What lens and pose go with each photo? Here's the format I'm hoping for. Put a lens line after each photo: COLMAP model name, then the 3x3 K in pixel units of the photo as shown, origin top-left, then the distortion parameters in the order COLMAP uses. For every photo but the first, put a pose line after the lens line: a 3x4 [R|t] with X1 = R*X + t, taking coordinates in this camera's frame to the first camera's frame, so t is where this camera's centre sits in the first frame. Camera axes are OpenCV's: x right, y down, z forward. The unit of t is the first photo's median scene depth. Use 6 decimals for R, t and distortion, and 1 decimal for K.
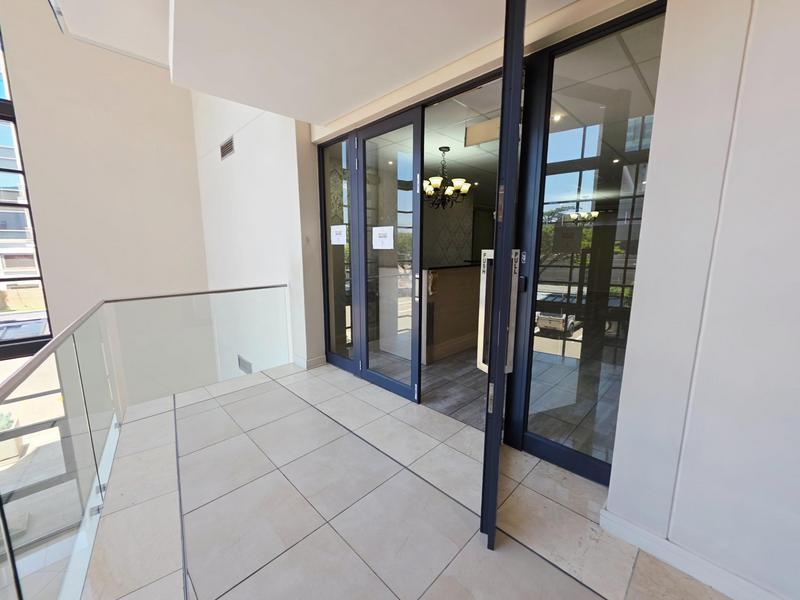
lens RADIAL K [[318.0, 0, 400.0], [0, 318.0, 300.0], [0, 0, 1]] dist [0.002138, -0.000309]
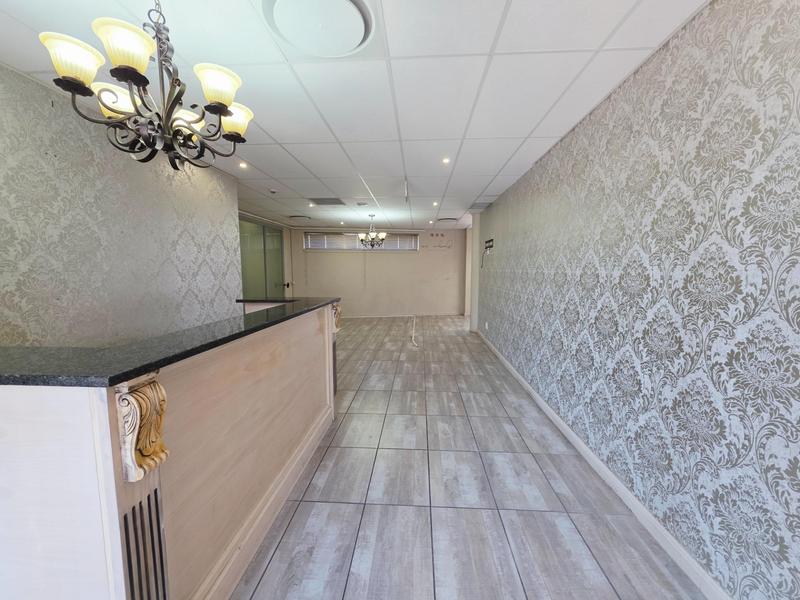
lens RADIAL K [[318.0, 0, 400.0], [0, 318.0, 300.0], [0, 0, 1]] dist [0.002138, -0.000309]
pose [[0.750072, -0.062075, 0.658436, 0.090260], [0.108646, 0.993625, -0.030090, -0.114572], [-0.652371, 0.094106, 0.752035, 0.632540]]
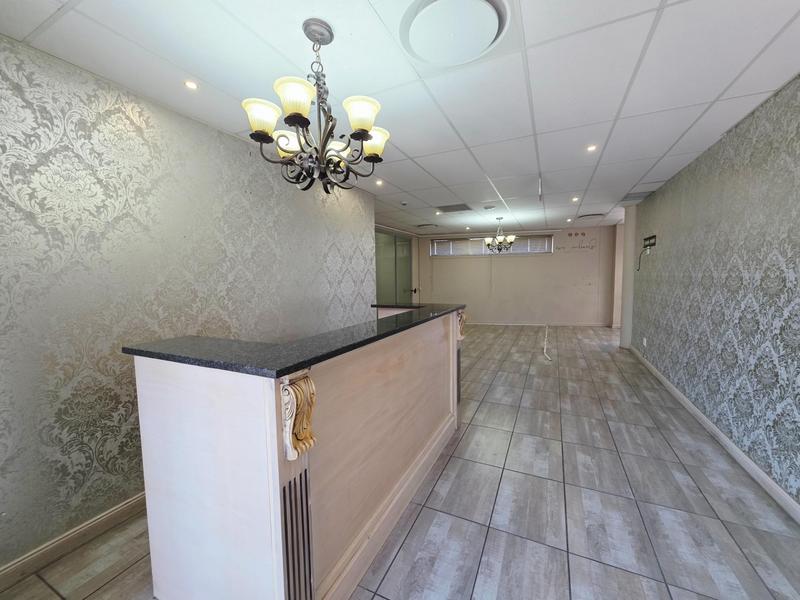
lens RADIAL K [[318.0, 0, 400.0], [0, 318.0, 300.0], [0, 0, 1]] dist [0.002138, -0.000309]
pose [[0.943220, -0.037501, 0.330045, 0.092868], [0.067631, 0.994475, -0.080283, -0.119826], [-0.325211, 0.098046, 0.940545, 0.643736]]
